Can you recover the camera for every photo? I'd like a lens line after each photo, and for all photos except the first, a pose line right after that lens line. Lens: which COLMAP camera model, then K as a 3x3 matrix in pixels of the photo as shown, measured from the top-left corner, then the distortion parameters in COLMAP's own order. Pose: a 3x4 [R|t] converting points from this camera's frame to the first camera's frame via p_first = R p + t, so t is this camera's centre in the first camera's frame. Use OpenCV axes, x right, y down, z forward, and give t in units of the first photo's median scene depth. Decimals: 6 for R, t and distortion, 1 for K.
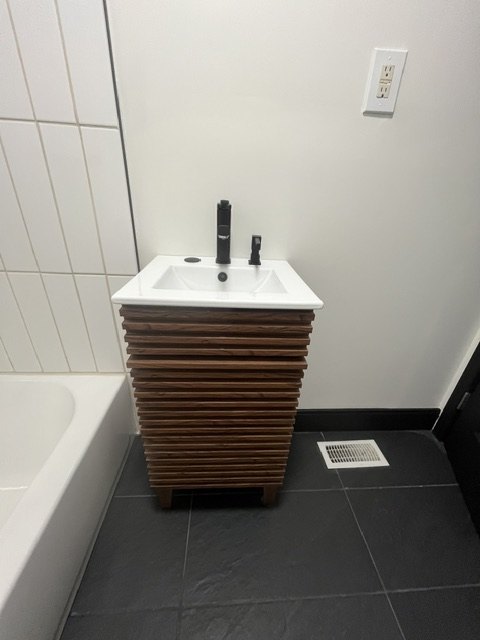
lens RADIAL K [[258.9, 0, 242.0], [0, 258.9, 320.7], [0, 0, 1]] dist [-0.002401, -0.000065]
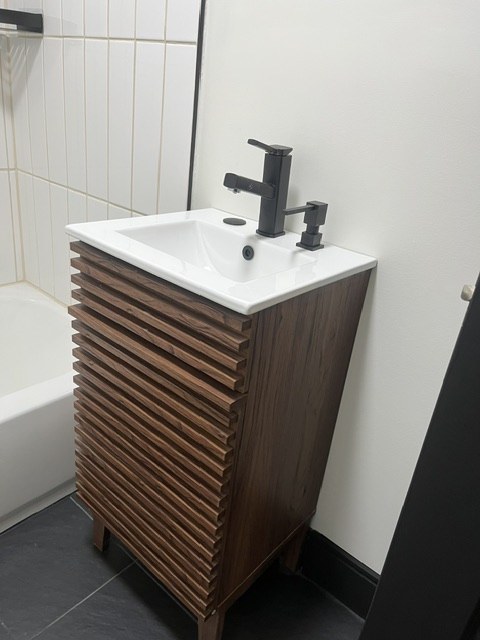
lens RADIAL K [[496.2, 0, 239.1], [0, 496.2, 319.2], [0, 0, 1]] dist [0.014930, 0.008420]
pose [[0.713368, 0.306935, -0.629998, 0.963774], [-0.370653, 0.928202, 0.032517, -0.060590], [0.594746, 0.210314, 0.775916, 0.068668]]
